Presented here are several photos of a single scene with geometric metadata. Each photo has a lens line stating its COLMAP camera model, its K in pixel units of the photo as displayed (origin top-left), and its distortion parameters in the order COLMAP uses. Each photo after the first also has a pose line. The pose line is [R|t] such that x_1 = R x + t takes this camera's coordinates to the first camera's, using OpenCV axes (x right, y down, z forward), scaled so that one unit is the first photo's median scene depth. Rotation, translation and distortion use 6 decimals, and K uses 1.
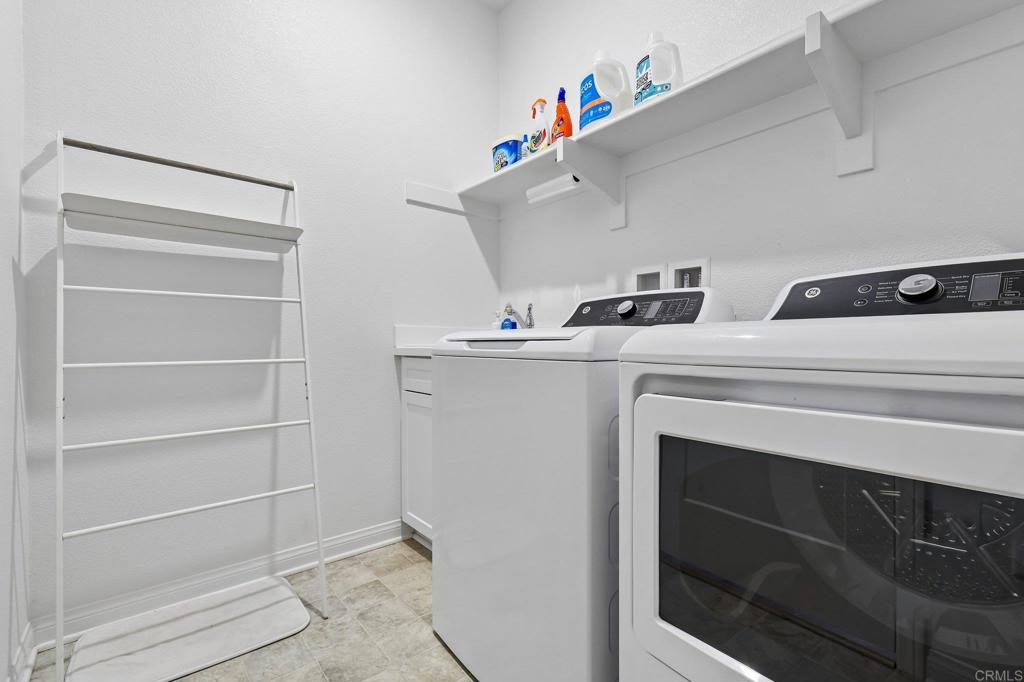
lens RADIAL K [[447.4, 0, 501.4], [0, 447.4, 346.0], [0, 0, 1]] dist [0.004015, 0.000771]
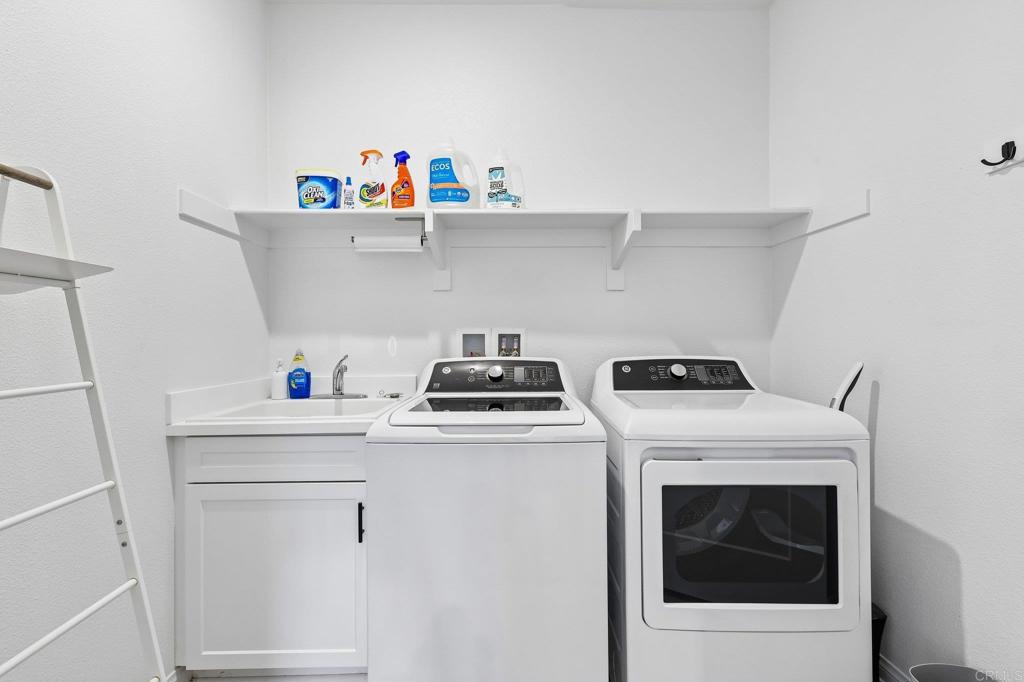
lens RADIAL K [[447.4, 0, 502.3], [0, 447.4, 337.1], [0, 0, 1]] dist [0.004015, 0.000771]
pose [[0.631605, -0.003427, 0.775283, -0.519386], [0.016773, 0.999817, -0.009246, -0.136061], [-0.775109, 0.018844, 0.631547, 0.184538]]
